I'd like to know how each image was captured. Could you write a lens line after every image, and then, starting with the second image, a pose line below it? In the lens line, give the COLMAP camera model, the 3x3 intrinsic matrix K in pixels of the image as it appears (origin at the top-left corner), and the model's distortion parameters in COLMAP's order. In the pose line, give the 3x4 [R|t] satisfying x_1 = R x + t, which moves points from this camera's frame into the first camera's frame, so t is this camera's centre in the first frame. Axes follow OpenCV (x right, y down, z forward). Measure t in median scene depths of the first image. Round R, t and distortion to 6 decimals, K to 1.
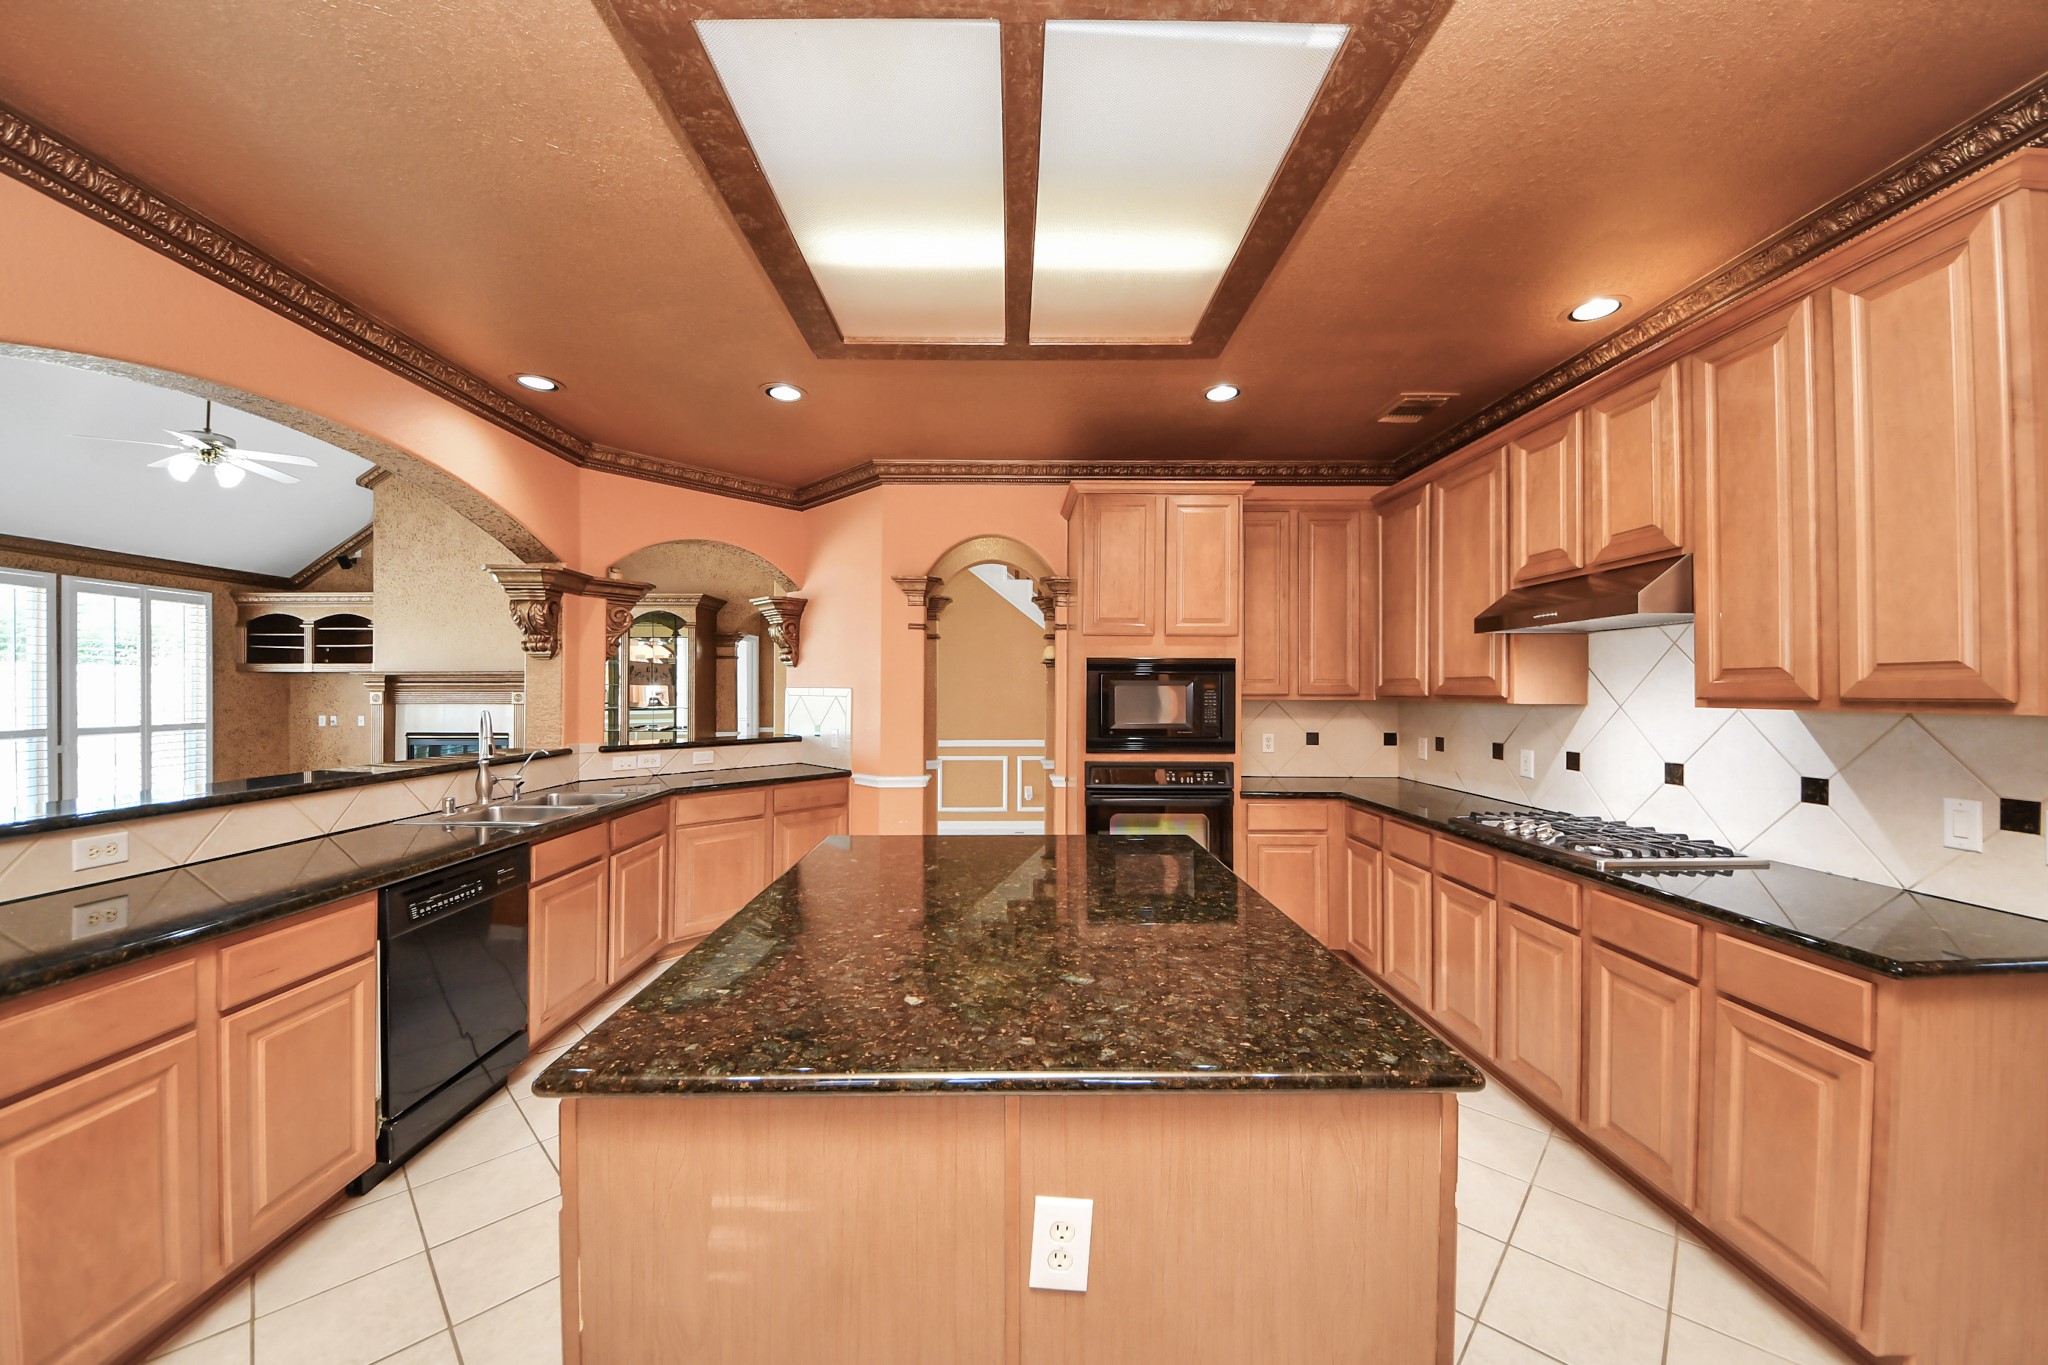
lens RADIAL K [[728.8, 0, 1016.2], [0, 728.8, 688.3], [0, 0, 1]] dist [0.043123, -0.028155]
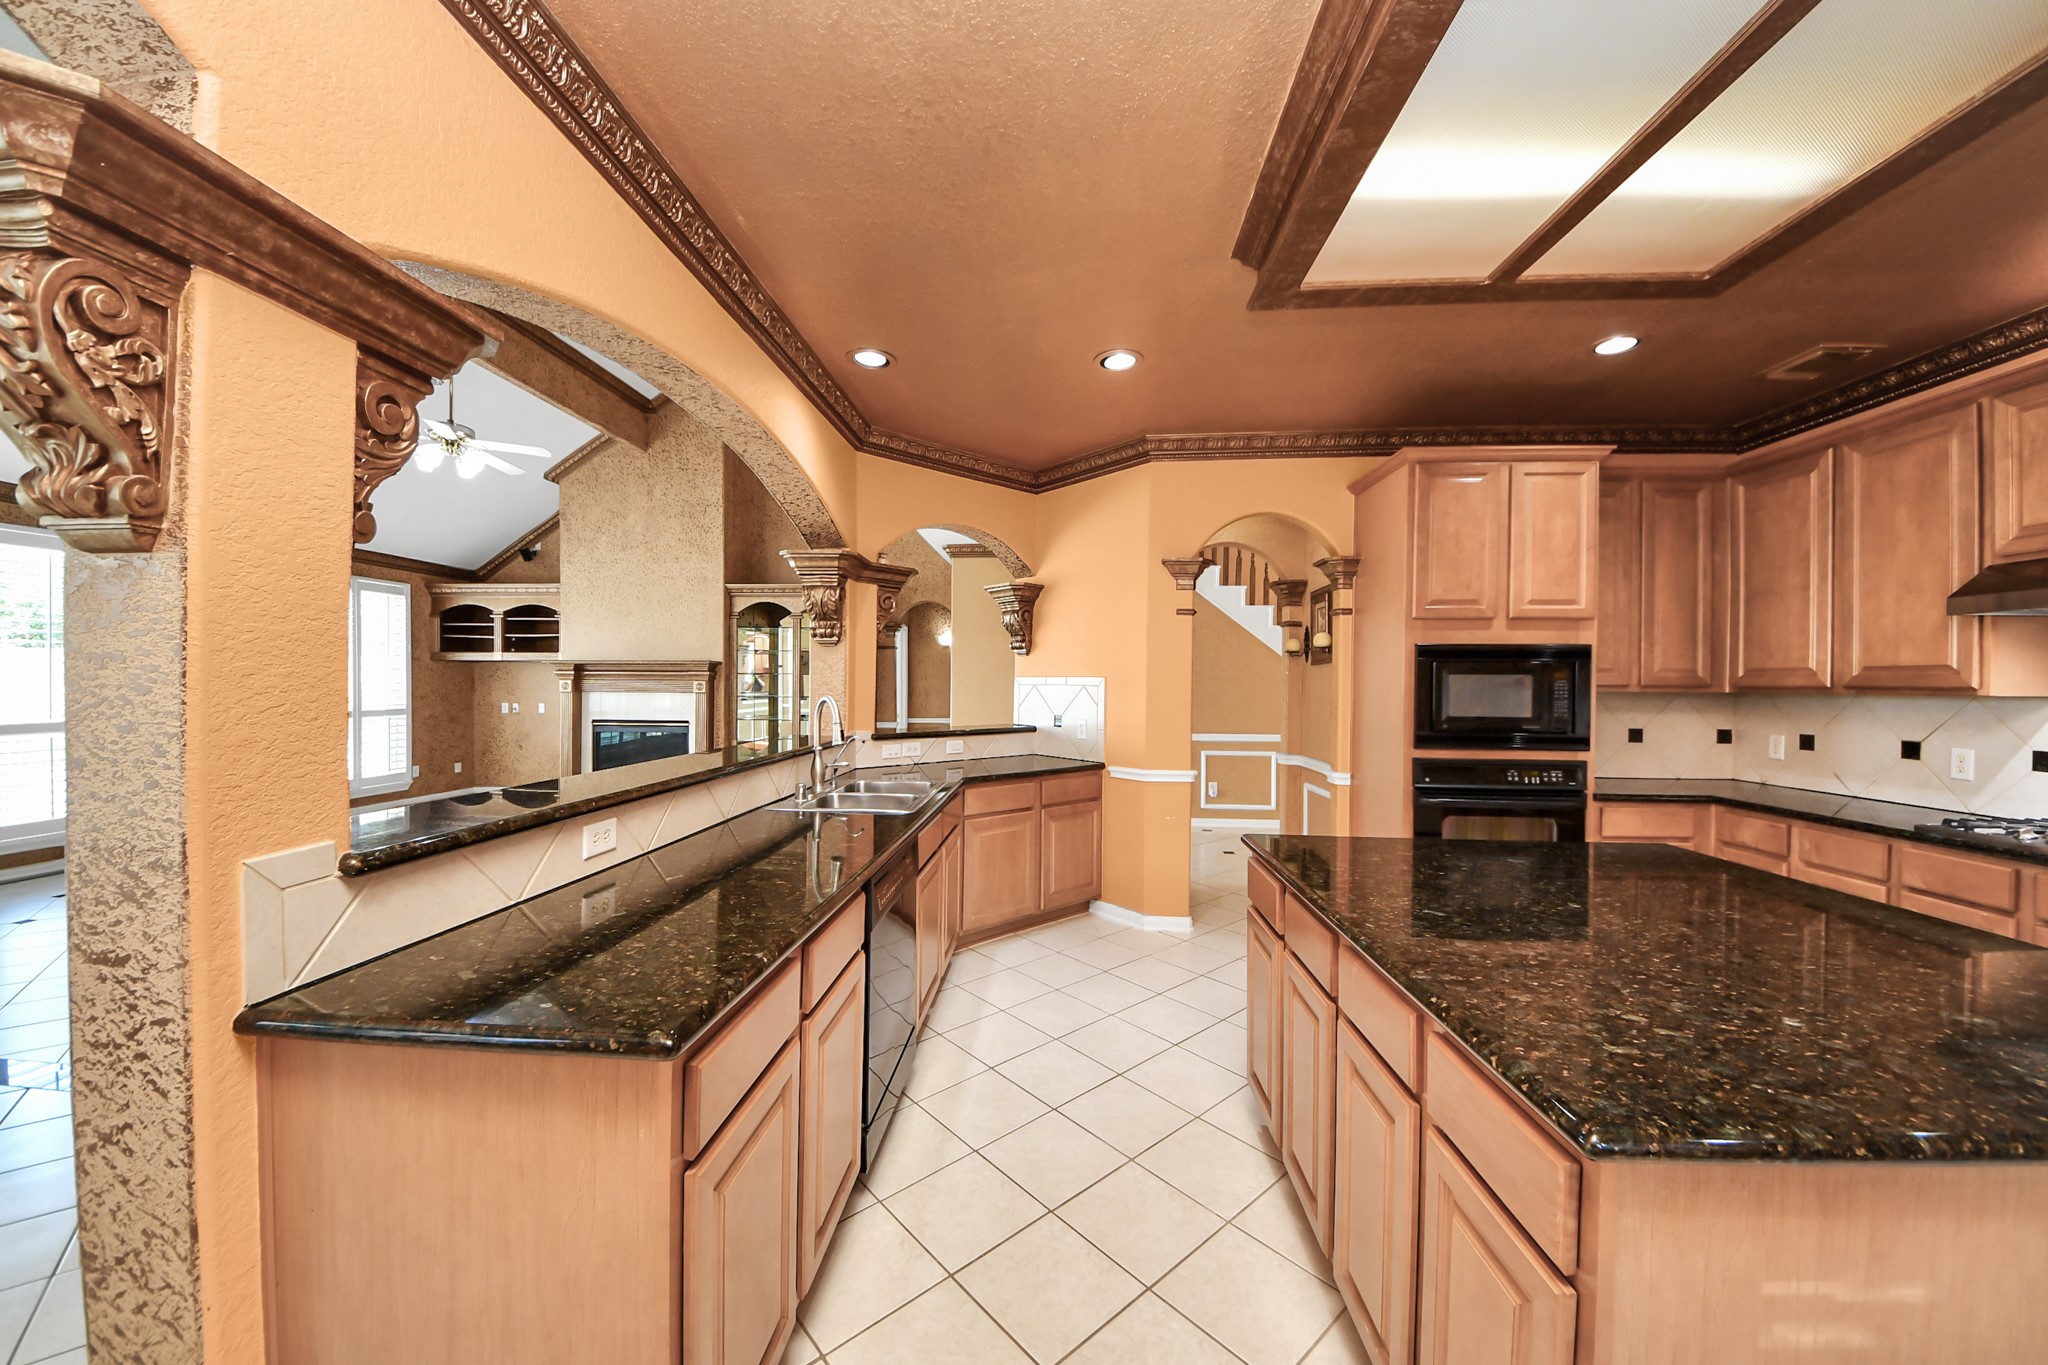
lens RADIAL K [[728.8, 0, 1016.2], [0, 728.8, 688.3], [0, 0, 1]] dist [0.043123, -0.028155]
pose [[0.997186, 0.006334, -0.074694, -0.294131], [-0.005742, 0.999950, 0.008131, 0.008127], [0.074742, -0.007679, 0.997173, 0.039163]]
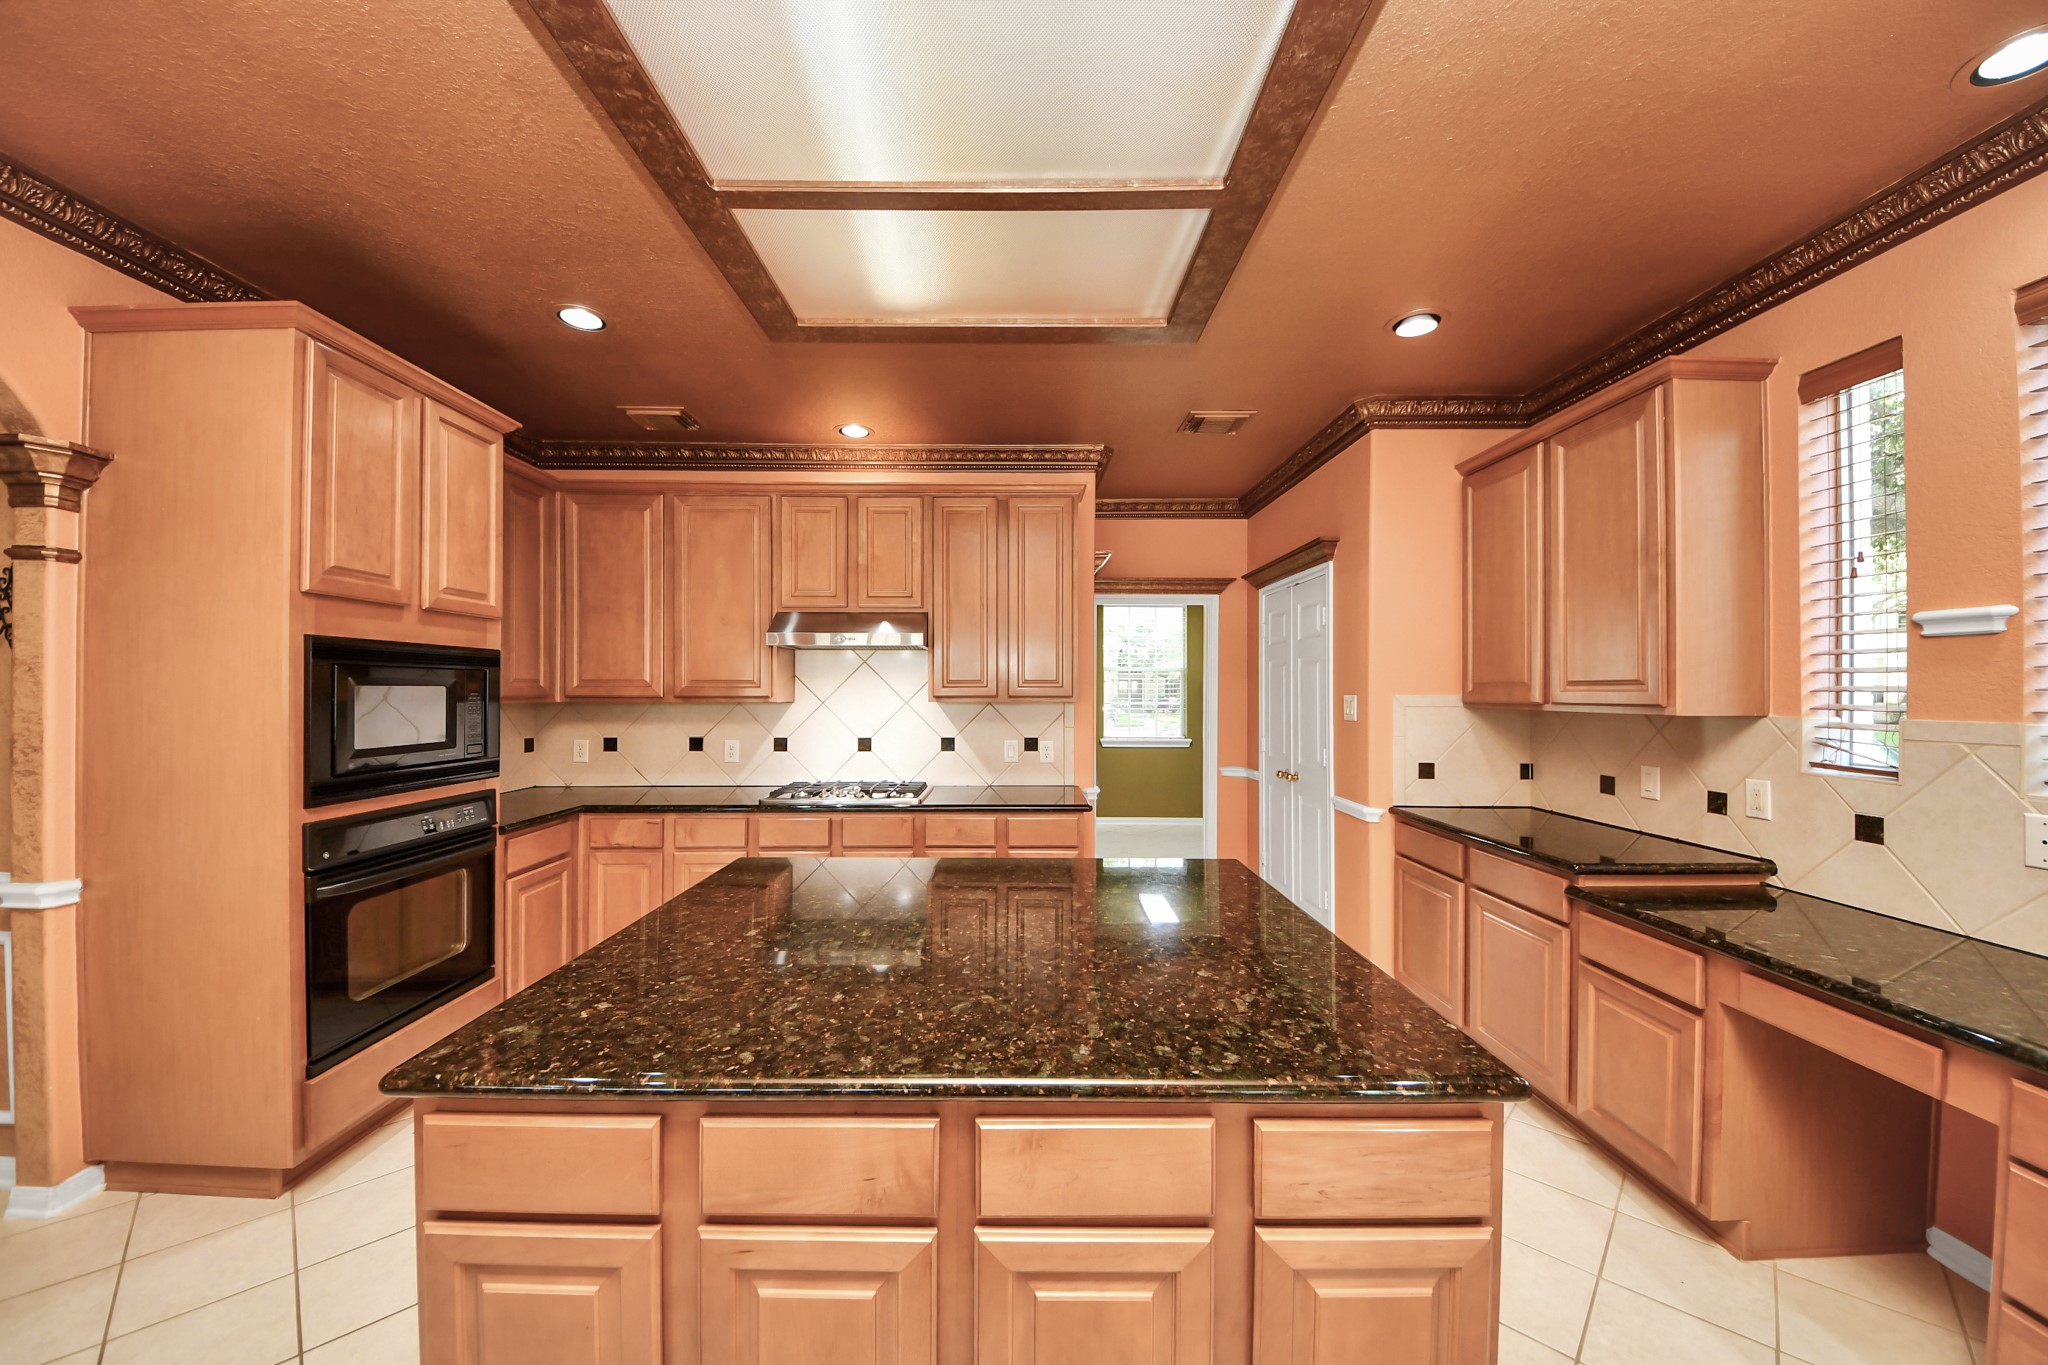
lens RADIAL K [[734.3, 0, 1008.6], [0, 734.3, 685.4], [0, 0, 1]] dist [0.057808, -0.028610]
pose [[0.017954, 0.003404, 0.999833, -0.408095], [-0.003994, 0.999986, -0.003332, -0.003623], [-0.999831, -0.003934, 0.017967, 0.407415]]
